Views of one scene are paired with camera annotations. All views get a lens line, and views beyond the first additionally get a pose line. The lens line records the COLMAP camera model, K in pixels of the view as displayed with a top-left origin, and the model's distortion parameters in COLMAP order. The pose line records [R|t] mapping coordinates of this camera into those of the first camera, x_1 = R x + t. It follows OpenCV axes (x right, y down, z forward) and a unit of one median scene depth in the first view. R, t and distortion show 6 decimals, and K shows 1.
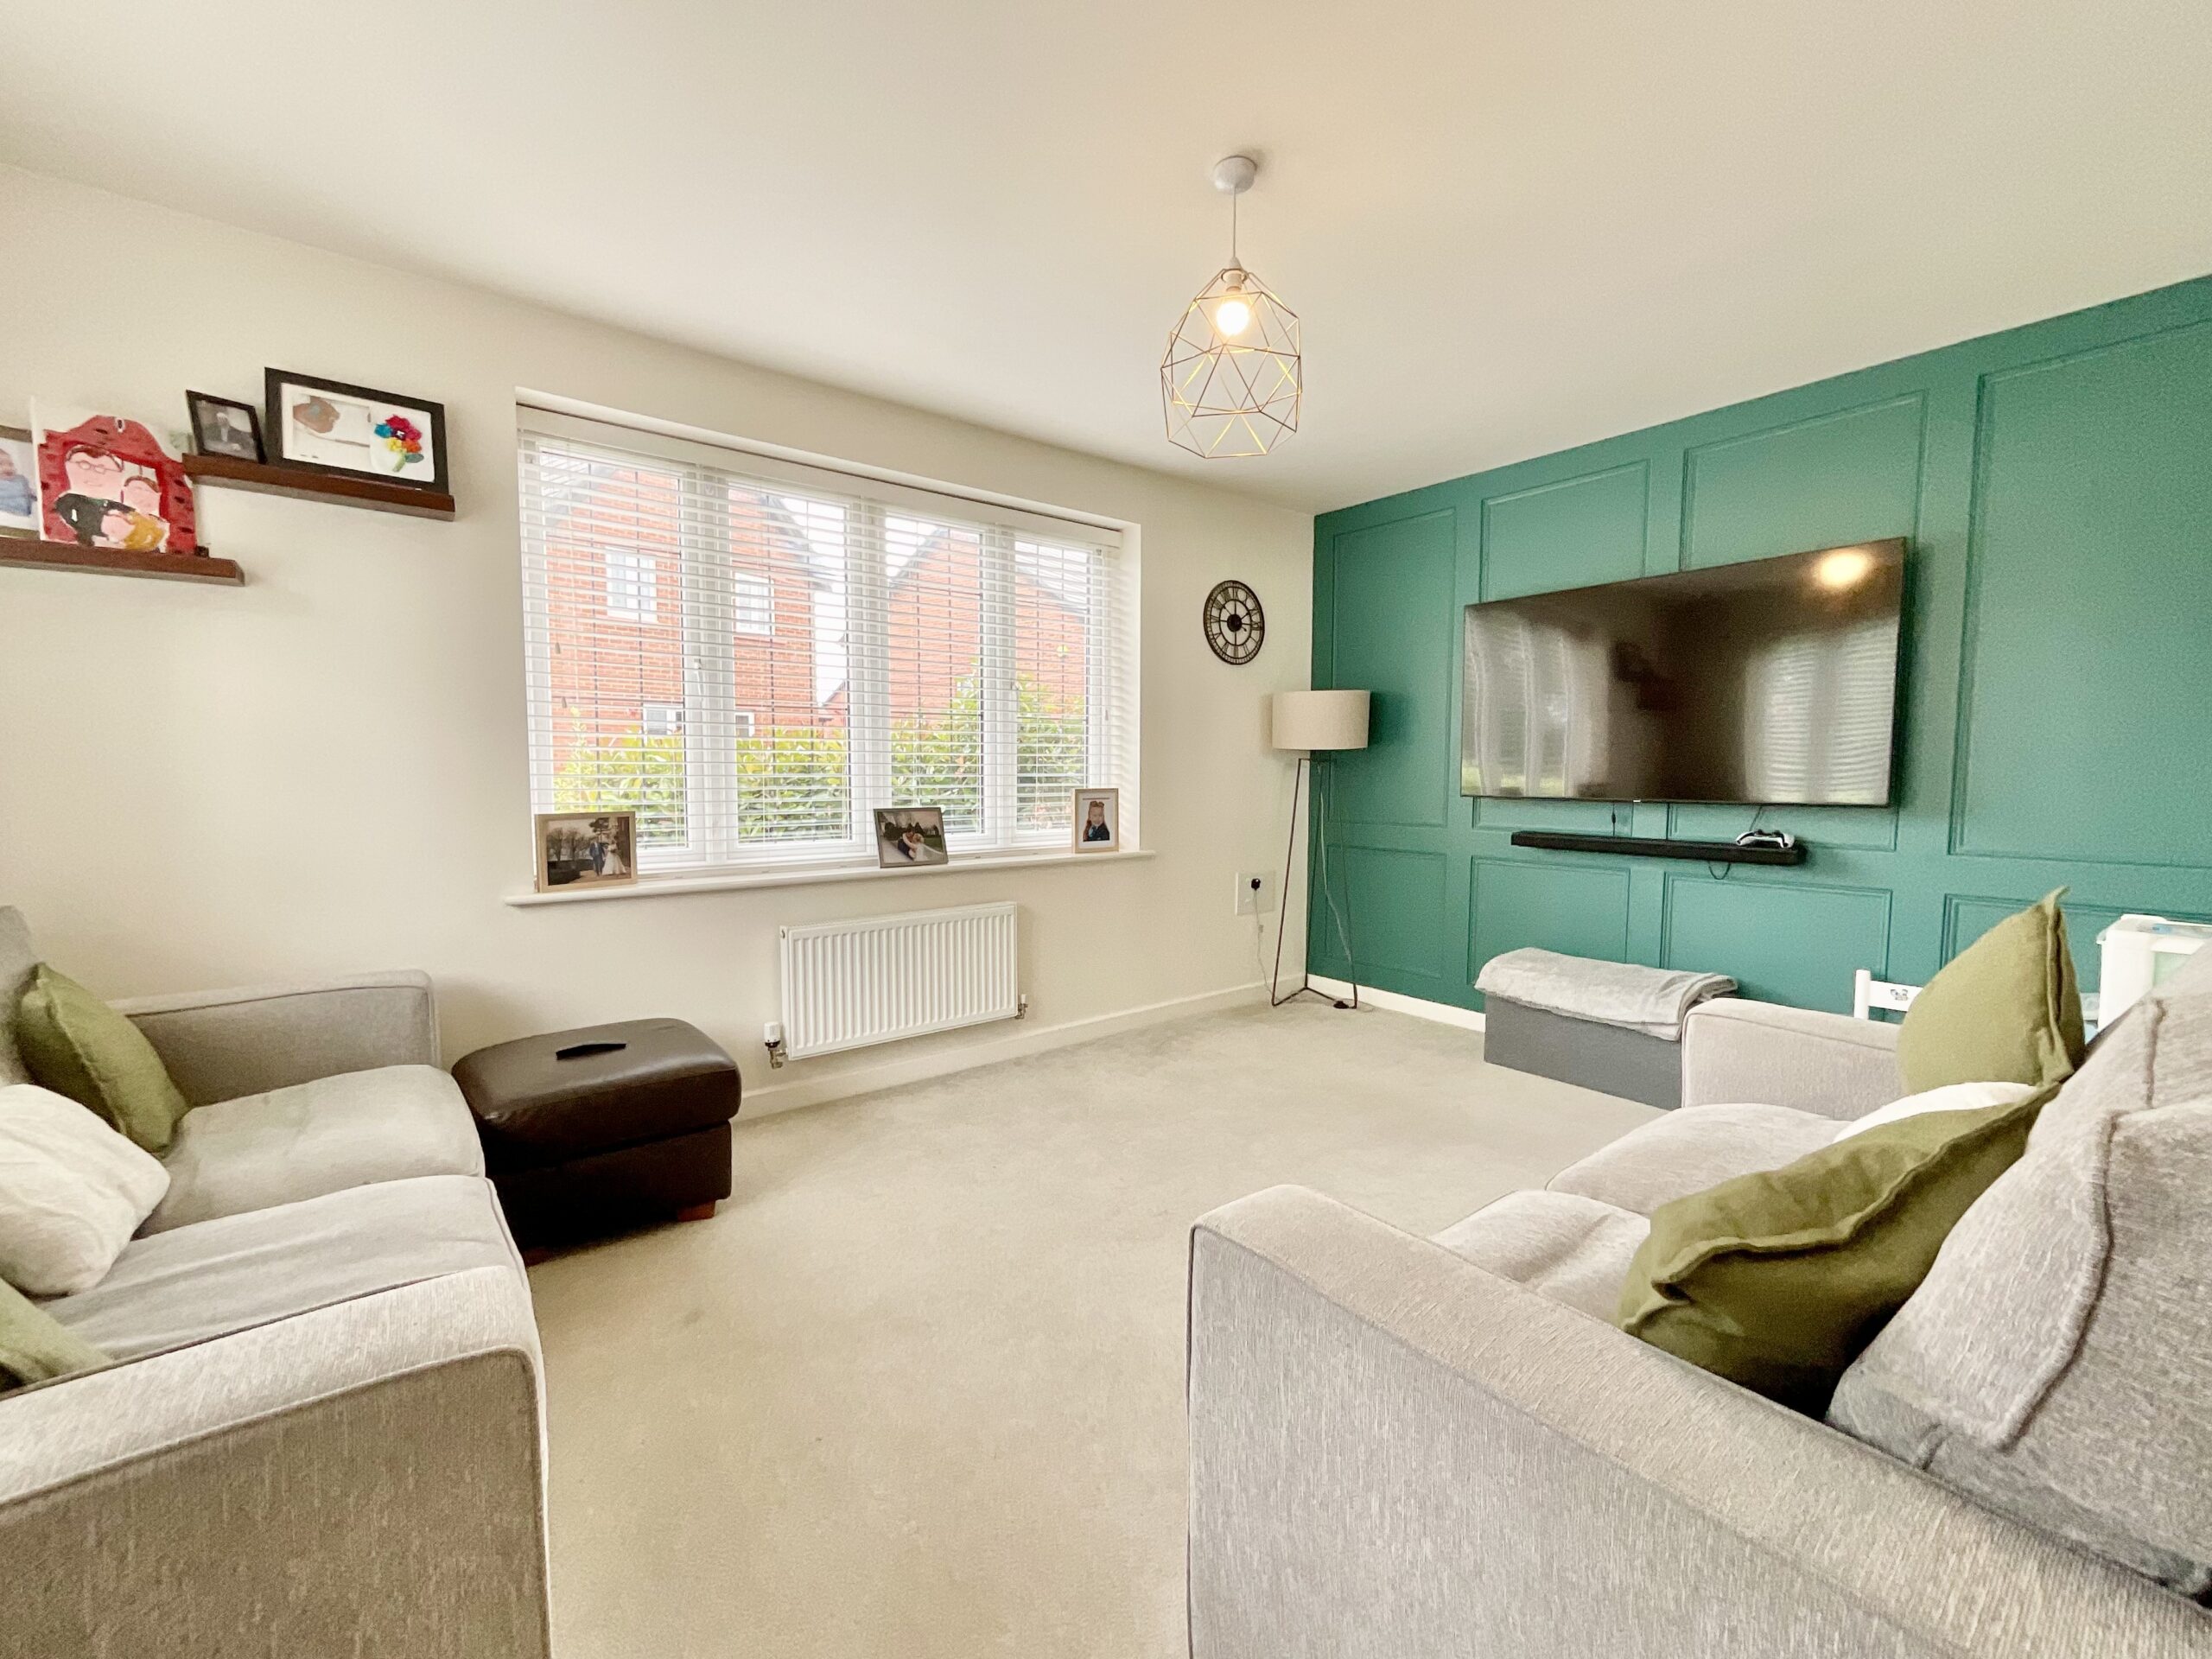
lens RADIAL K [[900.7, 0, 1106.0], [0, 900.7, 829.5], [0, 0, 1]] dist [-0.000050, 0.000165]
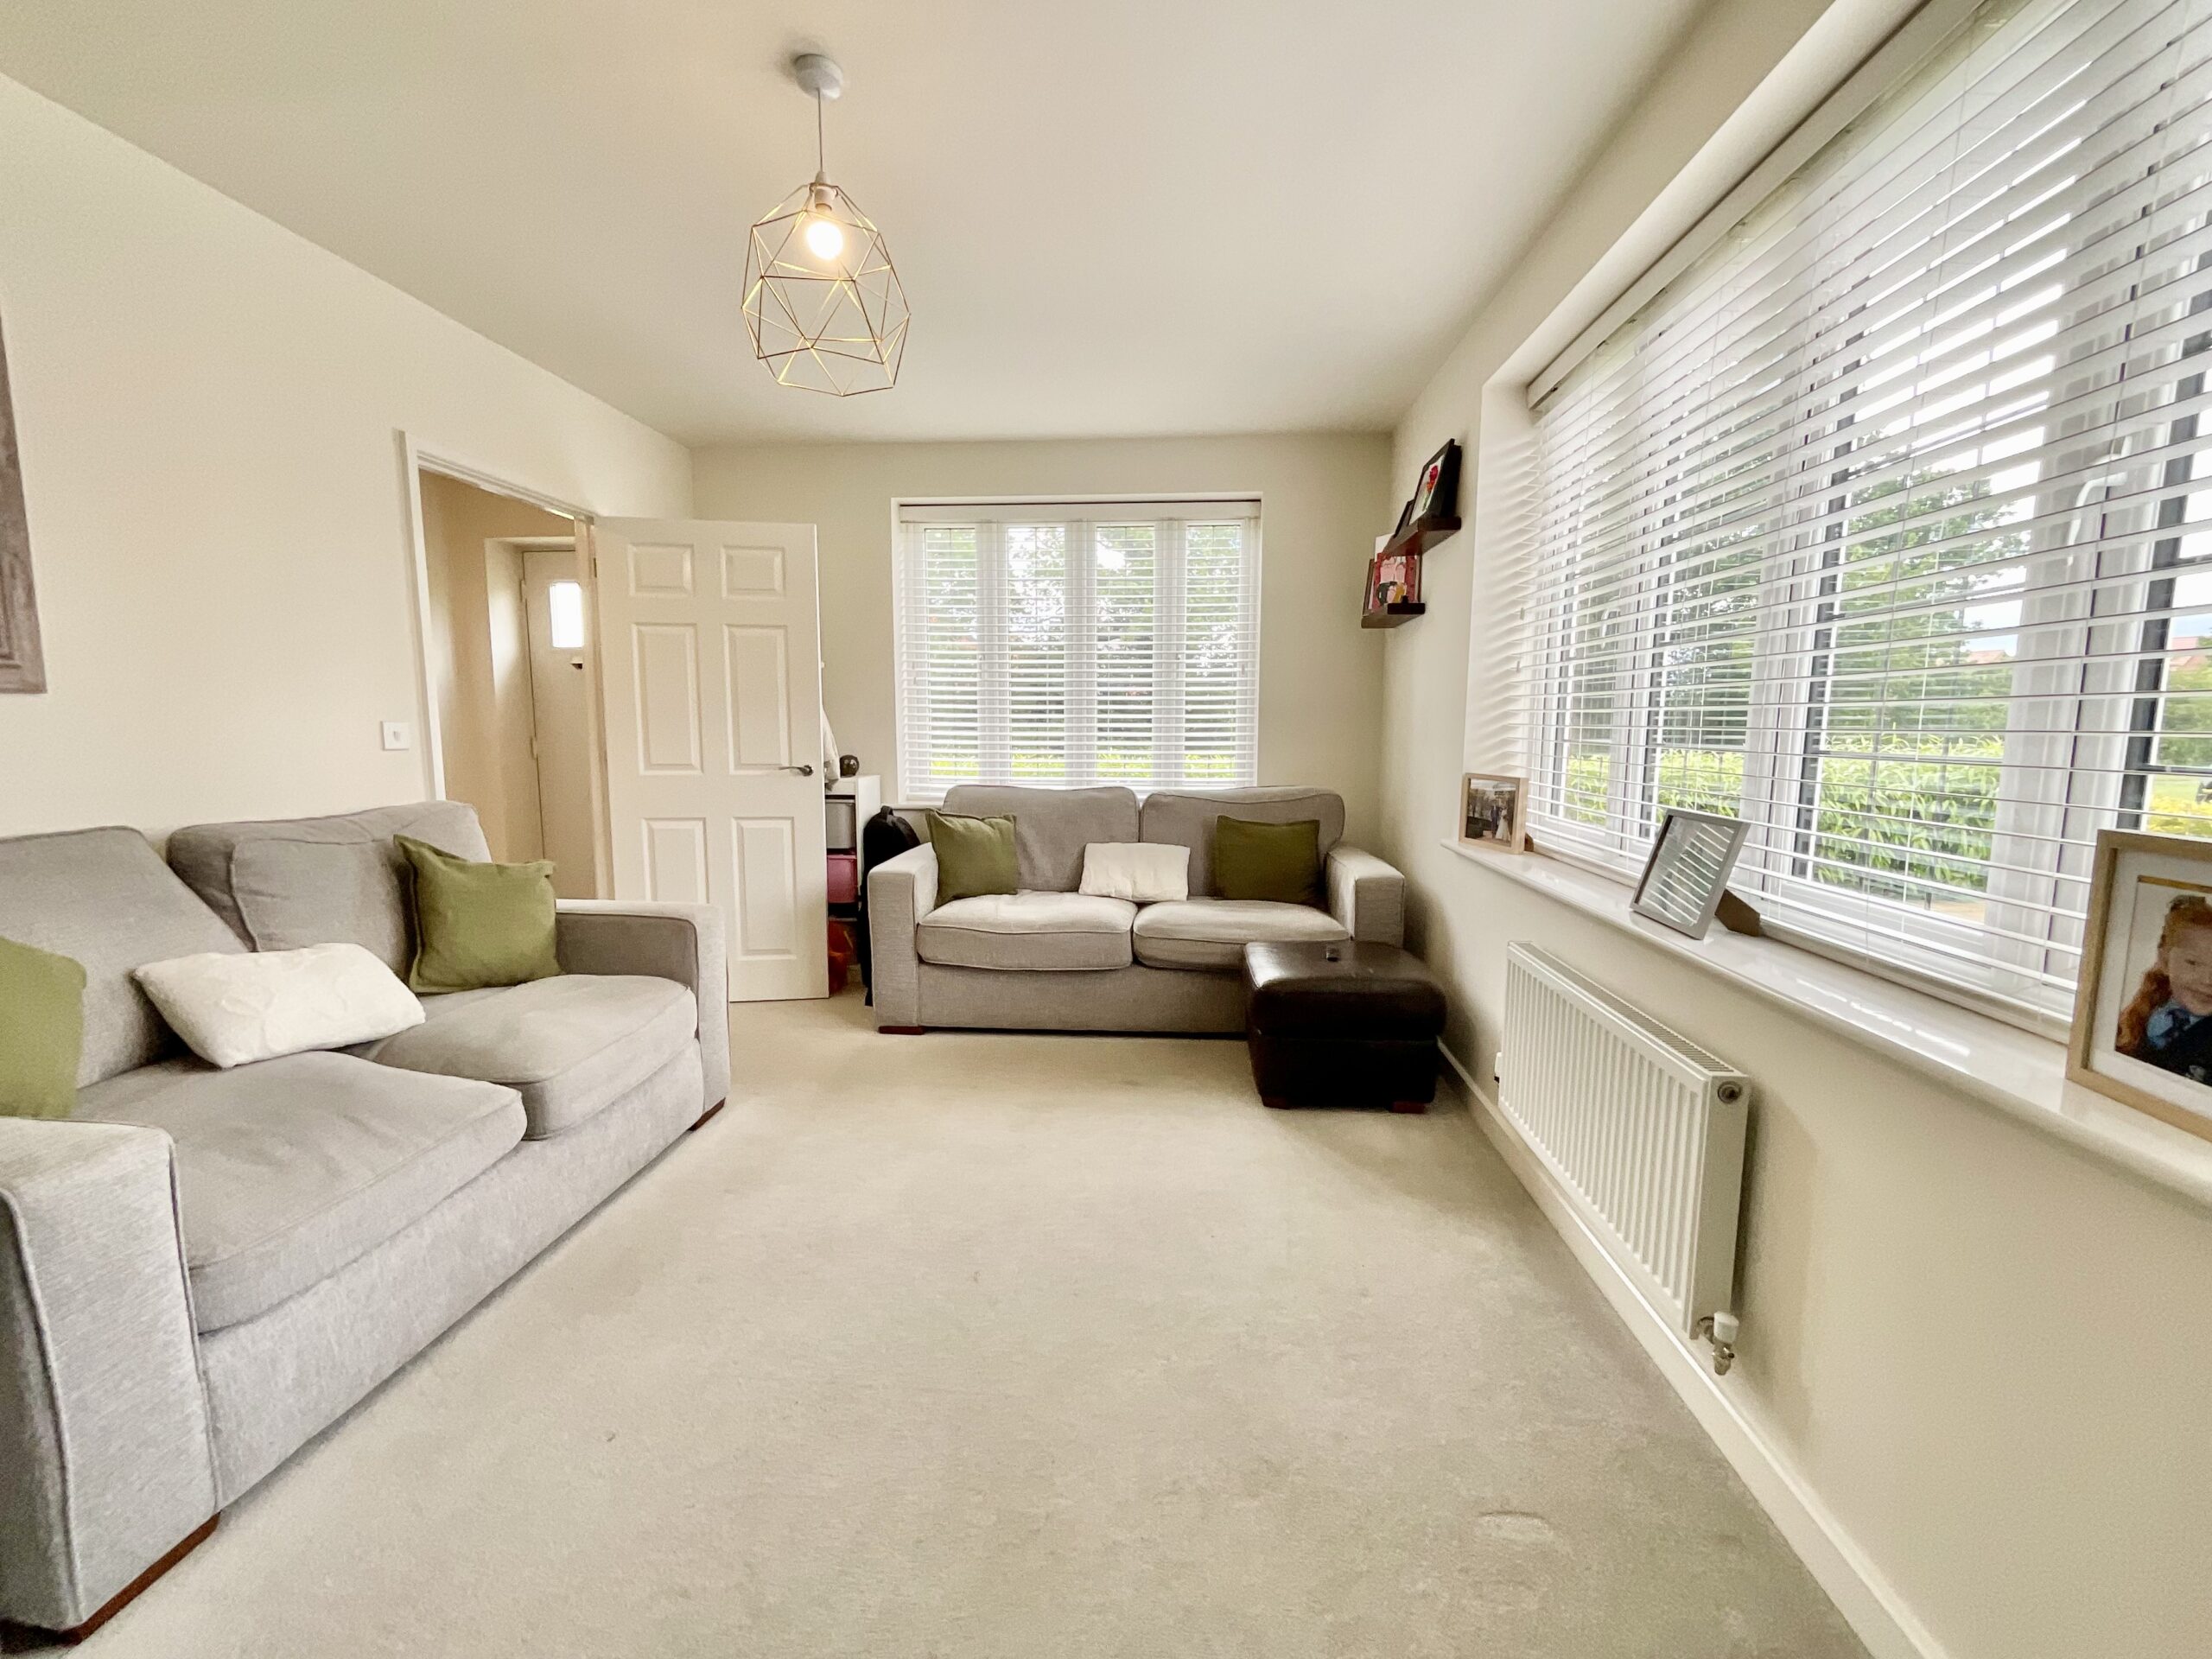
lens RADIAL K [[900.7, 0, 1106.0], [0, 900.7, 829.5], [0, 0, 1]] dist [-0.000050, 0.000165]
pose [[-0.680623, 0.083429, -0.727868, 0.468792], [-0.053670, 0.985148, 0.163105, -0.099480], [0.730665, 0.150078, -0.666037, 1.345960]]
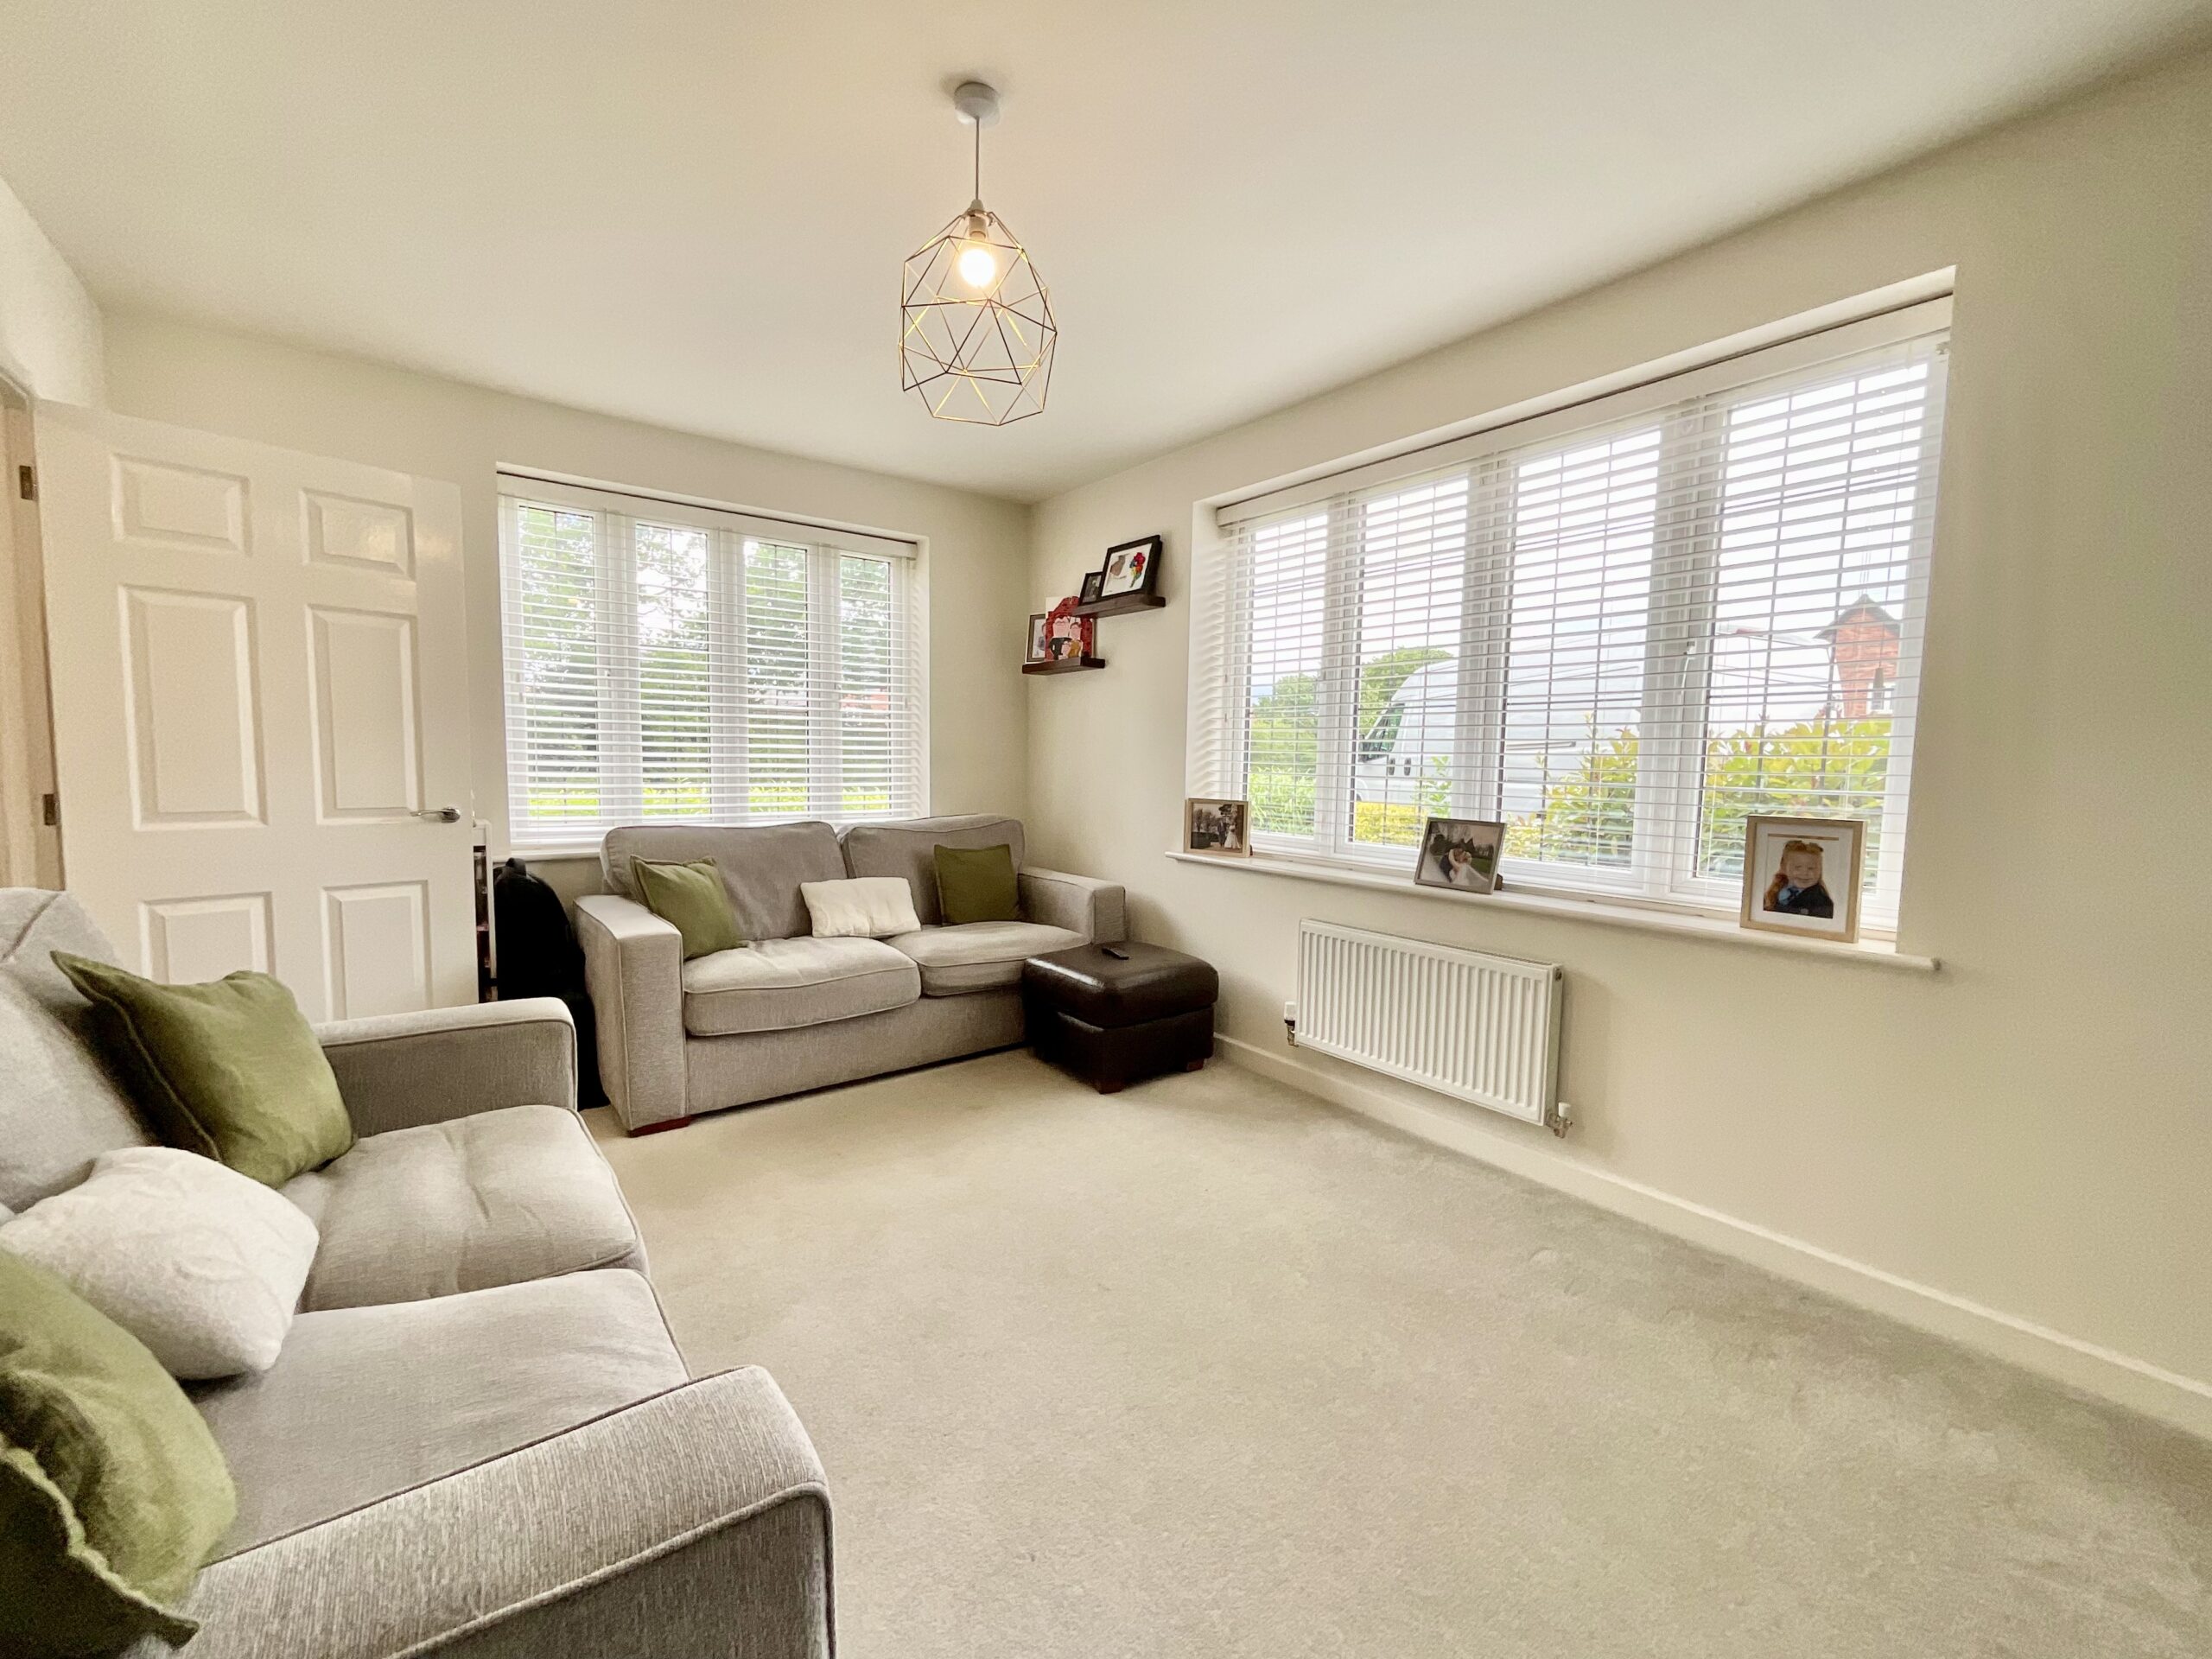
lens RADIAL K [[905.5, 0, 1104.2], [0, 905.5, 832.1], [0, 0, 1]] dist [0.000824, 0.000220]
pose [[-0.017369, 0.081325, -0.996536, 0.766979], [-0.084275, 0.993021, 0.082506, -0.066520], [0.996291, 0.085416, -0.010394, 0.832753]]
